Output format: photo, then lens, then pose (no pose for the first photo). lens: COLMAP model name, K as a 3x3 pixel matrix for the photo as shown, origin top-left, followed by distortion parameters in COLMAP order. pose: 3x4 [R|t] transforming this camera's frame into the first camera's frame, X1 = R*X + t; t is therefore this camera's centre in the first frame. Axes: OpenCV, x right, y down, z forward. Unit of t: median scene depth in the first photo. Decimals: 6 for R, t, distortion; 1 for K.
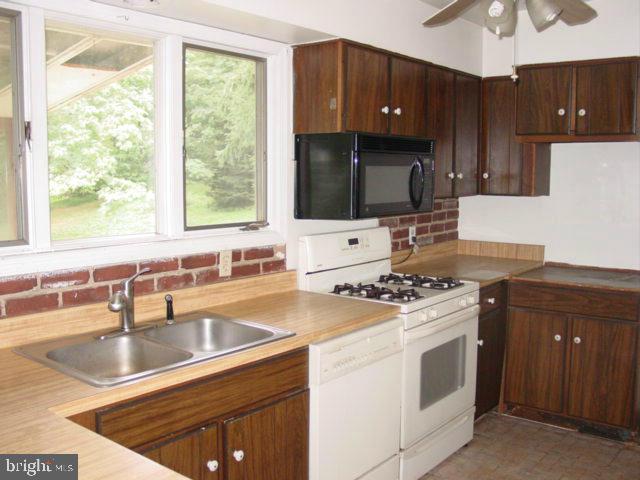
lens RADIAL K [[637.4, 0, 316.5], [0, 637.4, 240.1], [0, 0, 1]] dist [-0.125479, 0.030239]
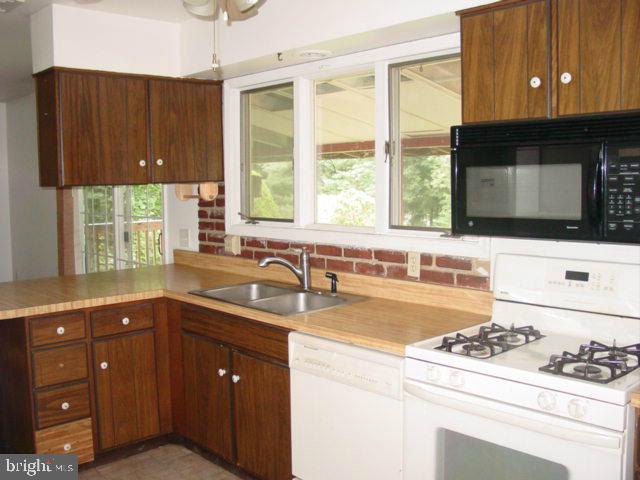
lens RADIAL K [[637.4, 0, 316.5], [0, 637.4, 240.1], [0, 0, 1]] dist [-0.125479, 0.030239]
pose [[-0.116755, 0.089320, -0.989136, 0.813904], [-0.094784, 0.990400, 0.100622, -0.083295], [0.988627, 0.105503, -0.107168, 0.854984]]
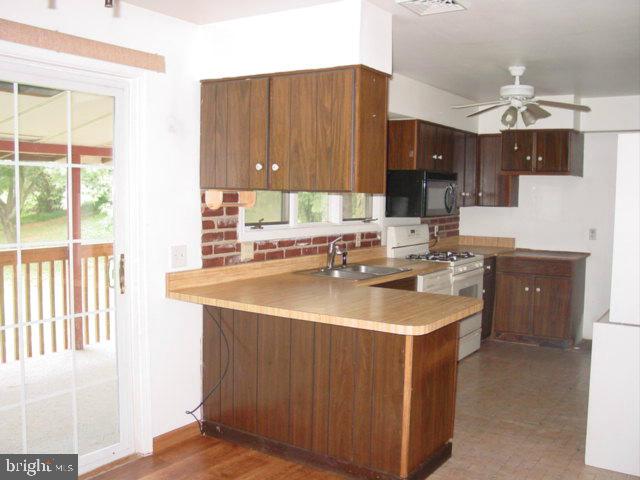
lens RADIAL K [[637.4, 0, 316.5], [0, 637.4, 240.1], [0, 0, 1]] dist [-0.125479, 0.030239]
pose [[0.995481, 0.004004, 0.094873, -0.395489], [-0.001081, 0.999524, -0.030844, 0.085768], [-0.094951, 0.030602, 0.995011, -0.745472]]
